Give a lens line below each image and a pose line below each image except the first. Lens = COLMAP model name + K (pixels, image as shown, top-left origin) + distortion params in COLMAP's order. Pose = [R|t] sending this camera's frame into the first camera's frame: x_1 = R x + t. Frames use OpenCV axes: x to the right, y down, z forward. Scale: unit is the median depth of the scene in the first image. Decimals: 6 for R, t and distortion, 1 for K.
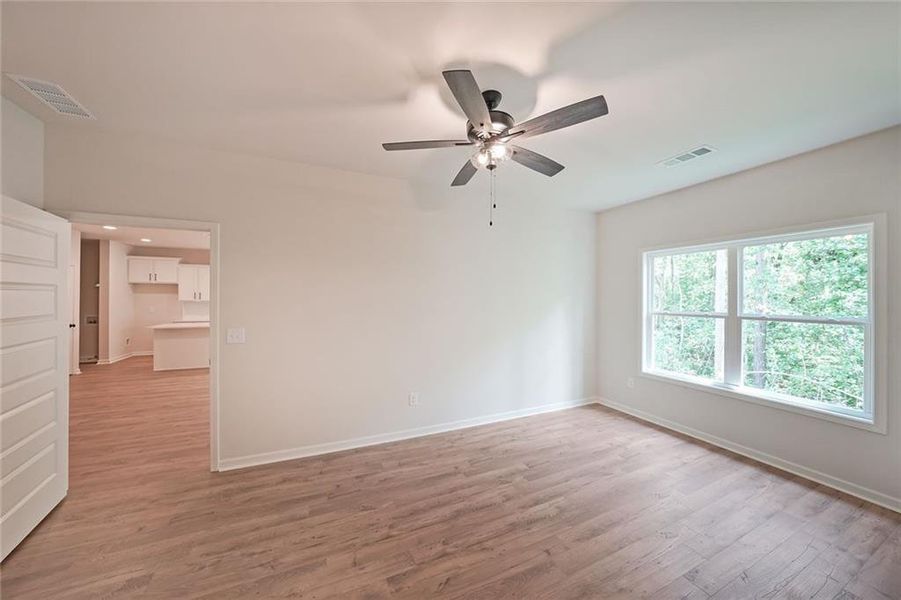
lens RADIAL K [[315.8, 0, 454.6], [0, 315.8, 299.4], [0, 0, 1]] dist [-0.026346, 0.005594]
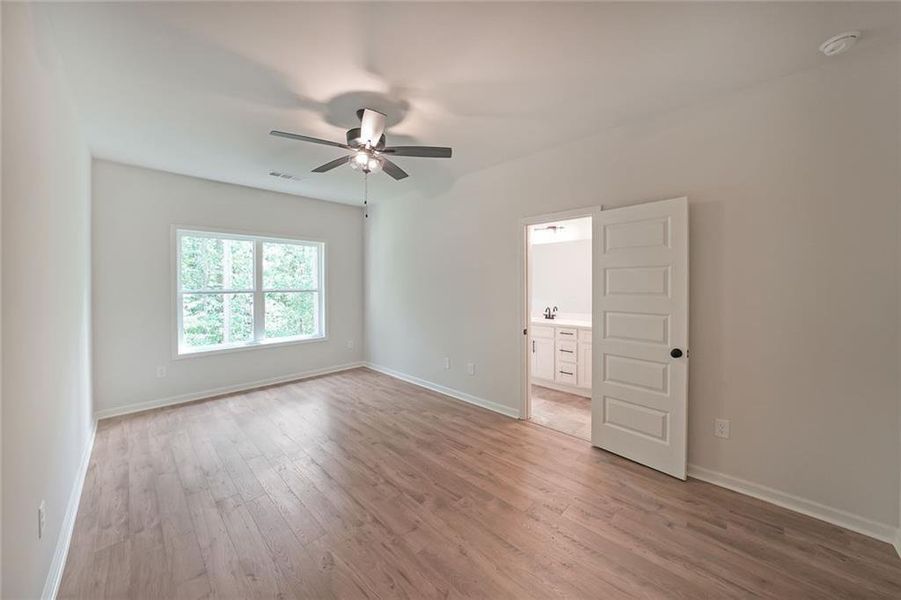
lens RADIAL K [[315.8, 0, 454.6], [0, 315.8, 299.4], [0, 0, 1]] dist [-0.026346, 0.005594]
pose [[-0.363480, -0.049953, 0.930262, -1.007475], [0.000981, 0.998540, 0.054003, 0.023272], [-0.931602, 0.020542, -0.362900, 0.957863]]
